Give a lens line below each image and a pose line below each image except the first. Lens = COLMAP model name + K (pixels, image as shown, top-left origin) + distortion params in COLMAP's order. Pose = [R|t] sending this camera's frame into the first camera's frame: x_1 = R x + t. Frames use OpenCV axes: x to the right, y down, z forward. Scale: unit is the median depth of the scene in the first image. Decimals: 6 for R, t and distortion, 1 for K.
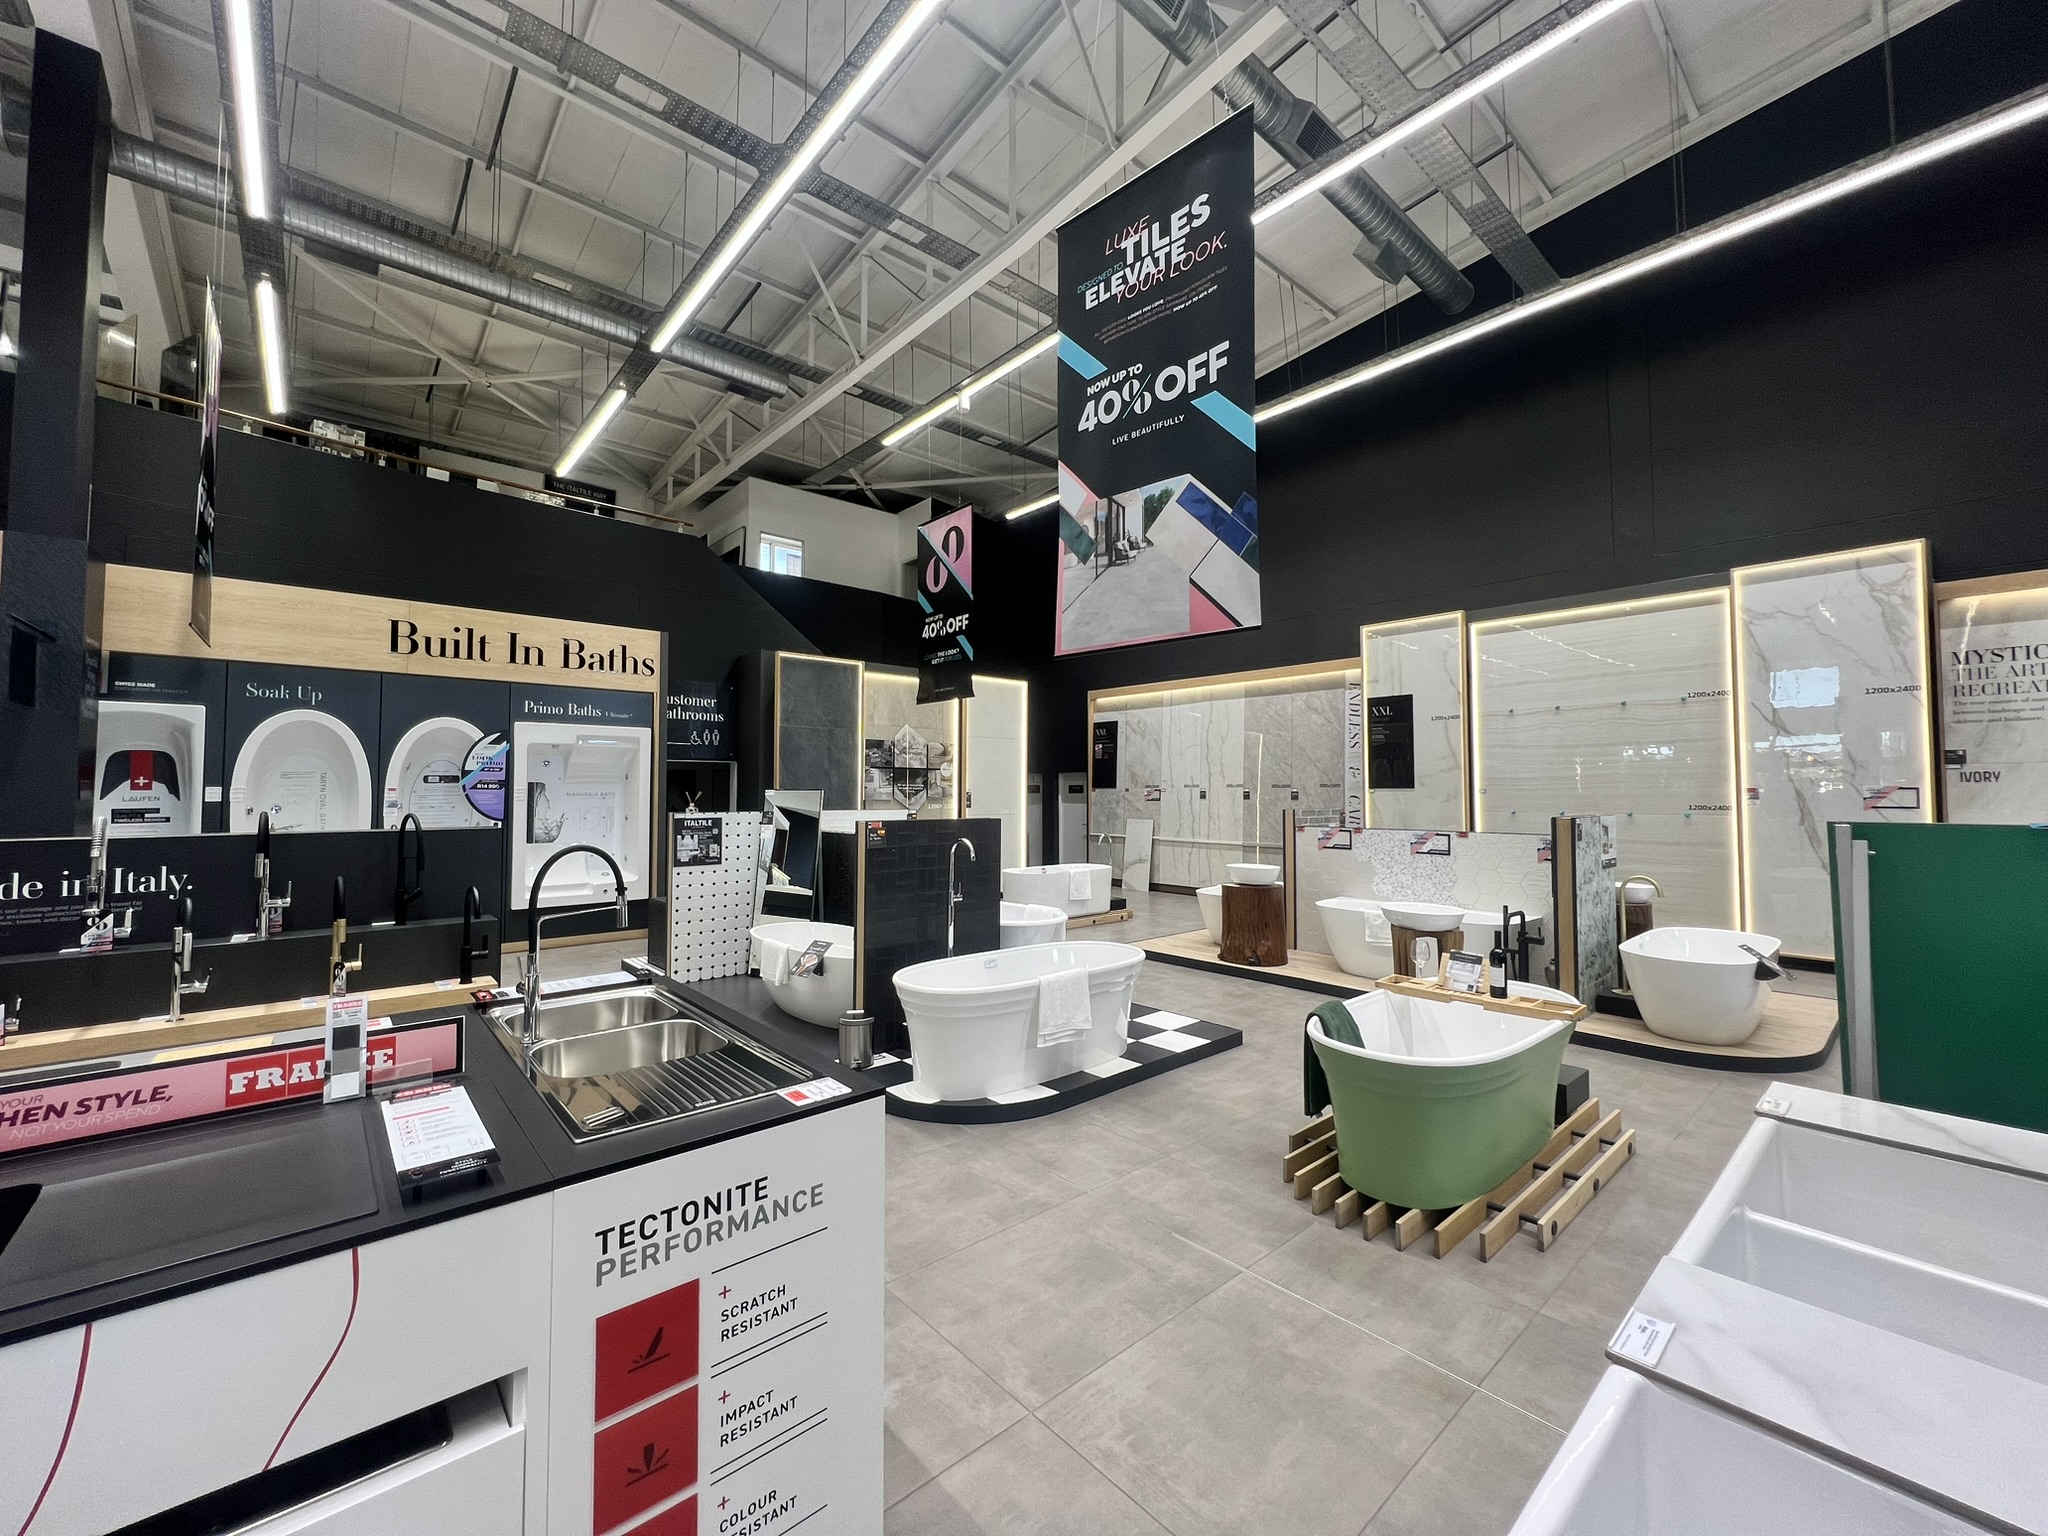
lens RADIAL K [[817.3, 0, 1021.2], [0, 817.3, 761.0], [0, 0, 1]] dist [-0.002545, 0.000553]
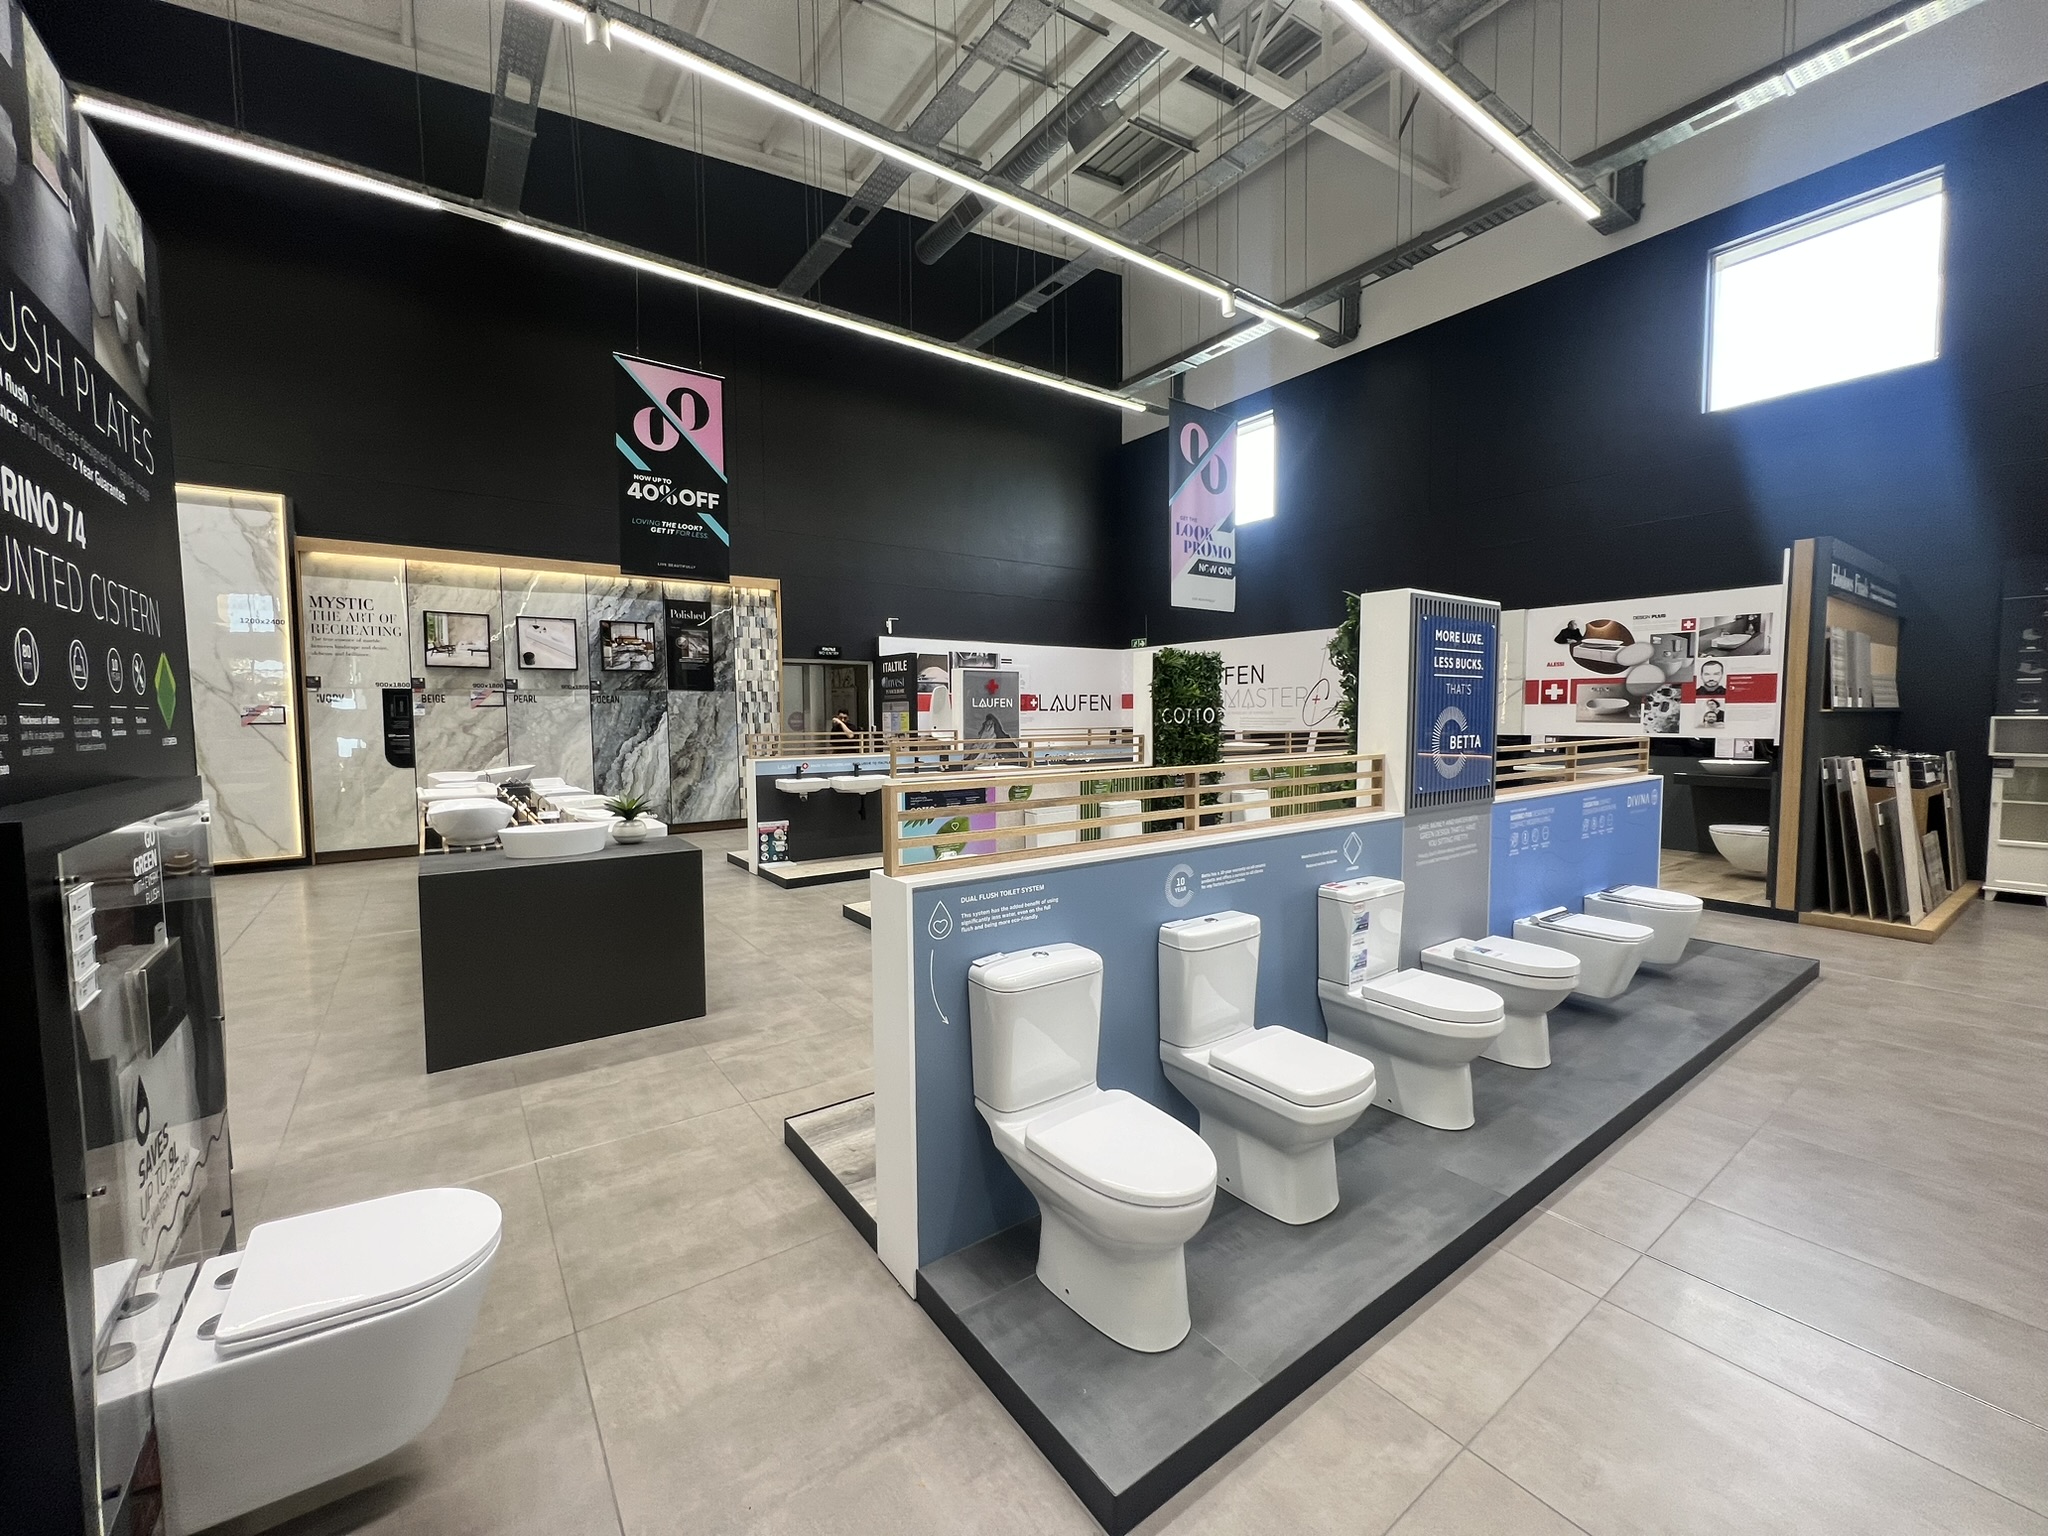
lens RADIAL K [[817.3, 0, 1020.0], [0, 817.3, 761.7], [0, 0, 1]] dist [-0.002545, 0.000553]
pose [[0.093287, -0.058437, 0.993923, 0.012135], [-0.030894, 0.997626, 0.061554, 0.006621], [-0.995160, -0.036448, 0.091261, -0.184367]]
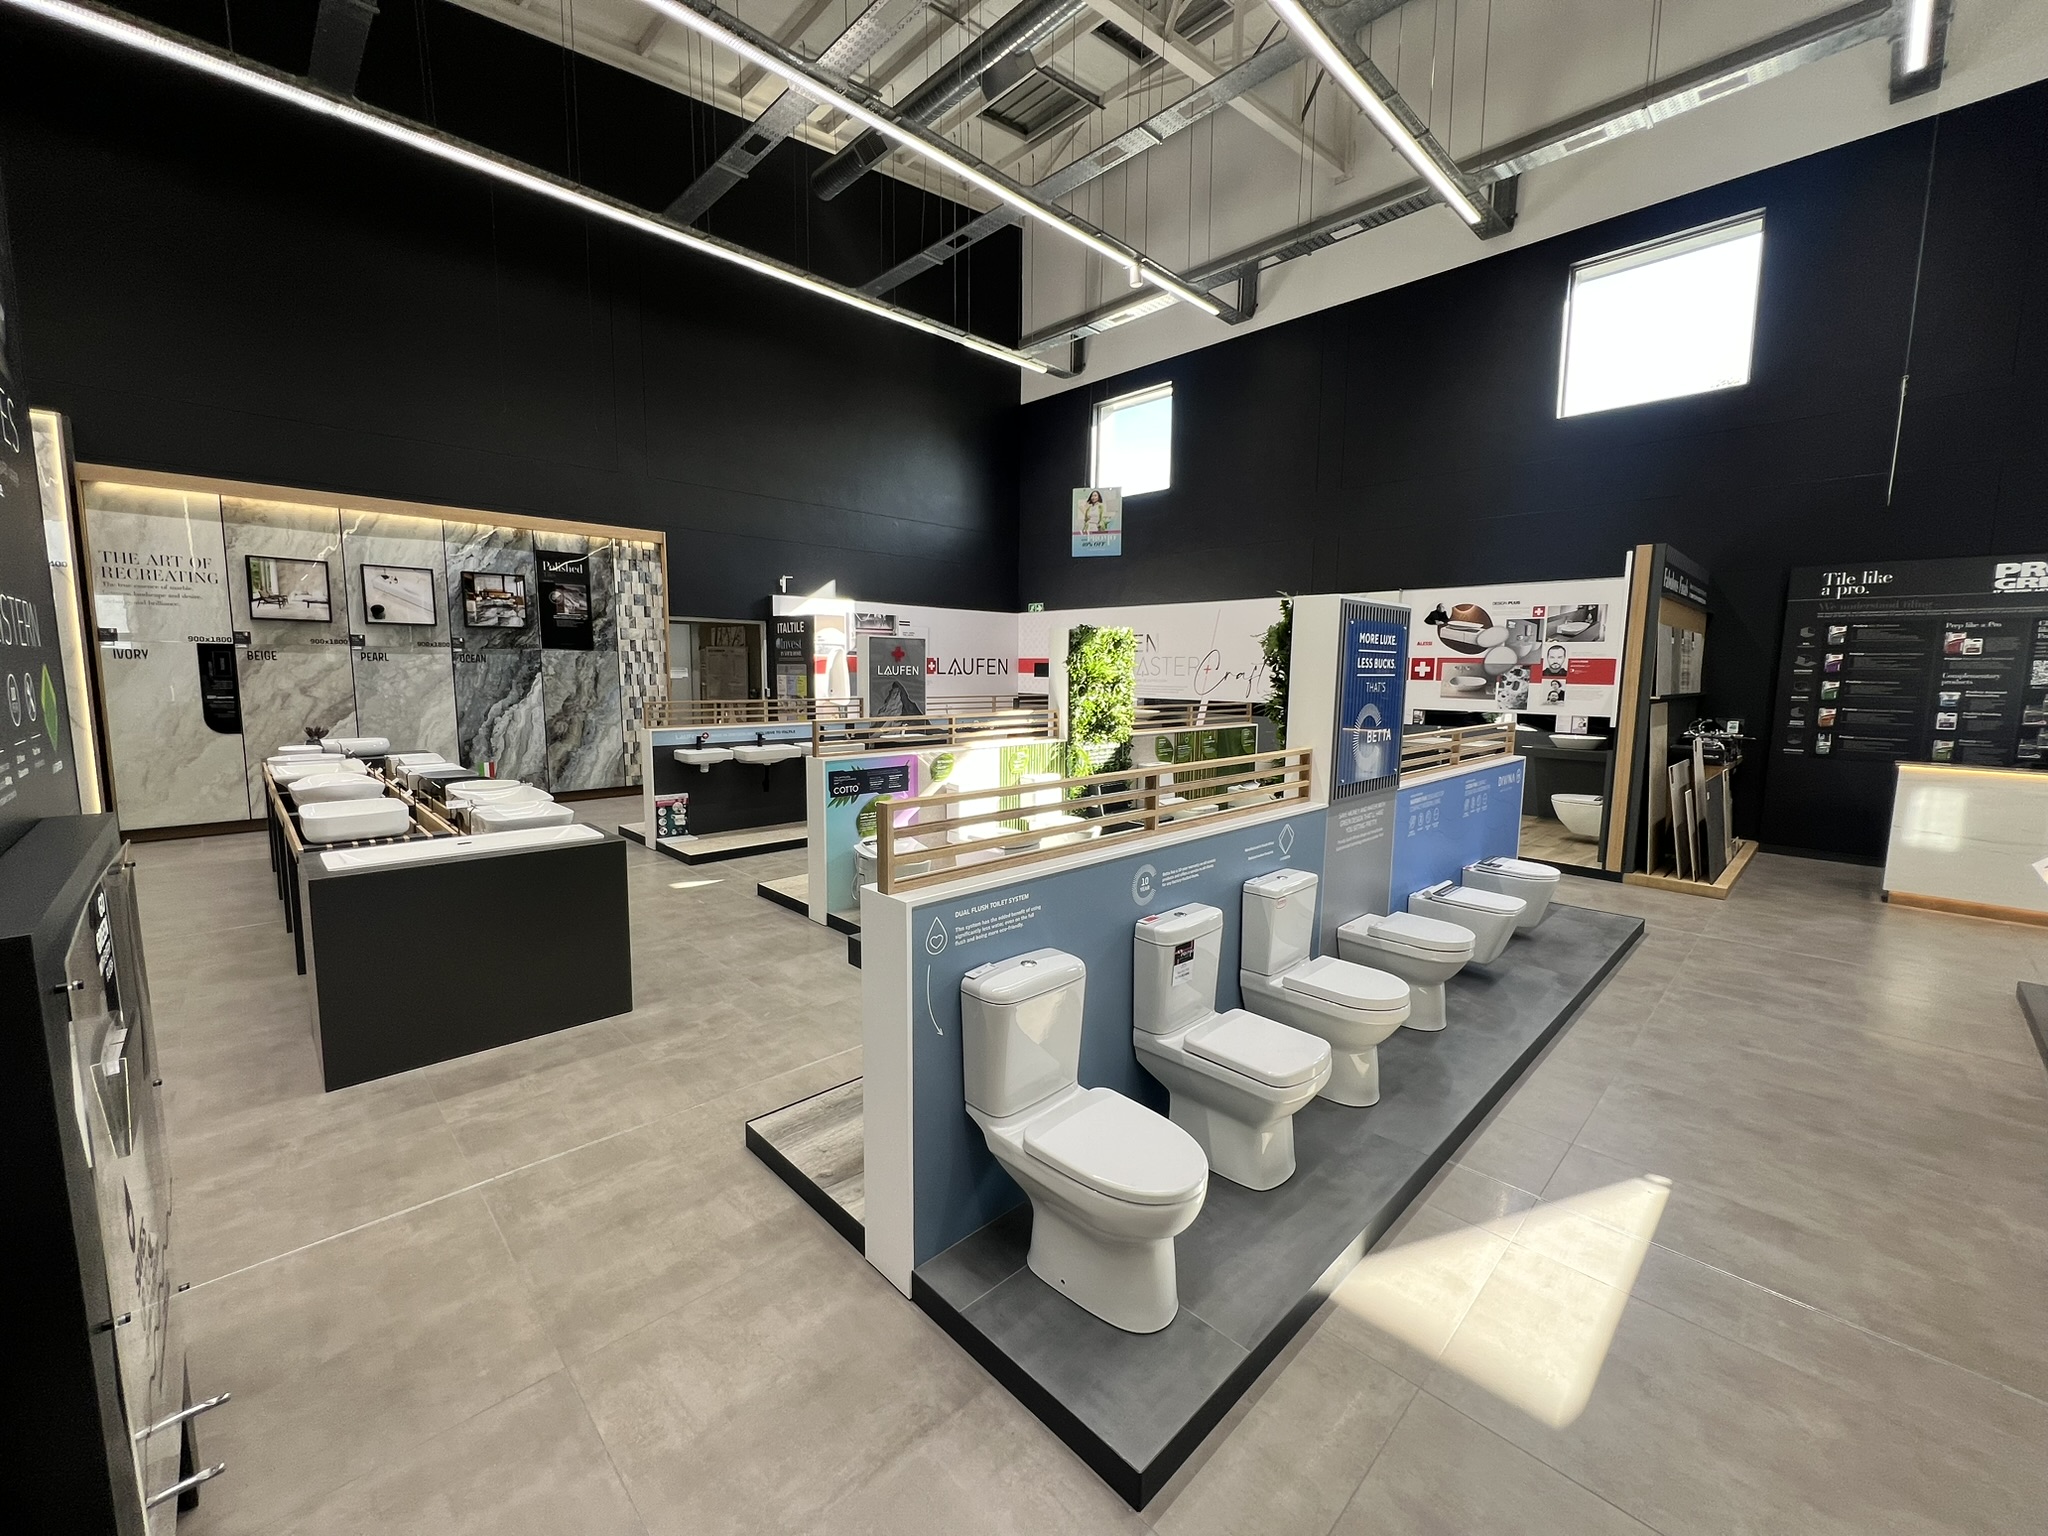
lens RADIAL K [[817.3, 0, 1019.8], [0, 817.3, 760.3], [0, 0, 1]] dist [-0.002545, 0.000553]
pose [[-0.051719, -0.112214, 0.992337, 0.008340], [-0.048161, 0.992791, 0.109756, -0.016687], [-0.997500, -0.042116, -0.056751, -0.138608]]
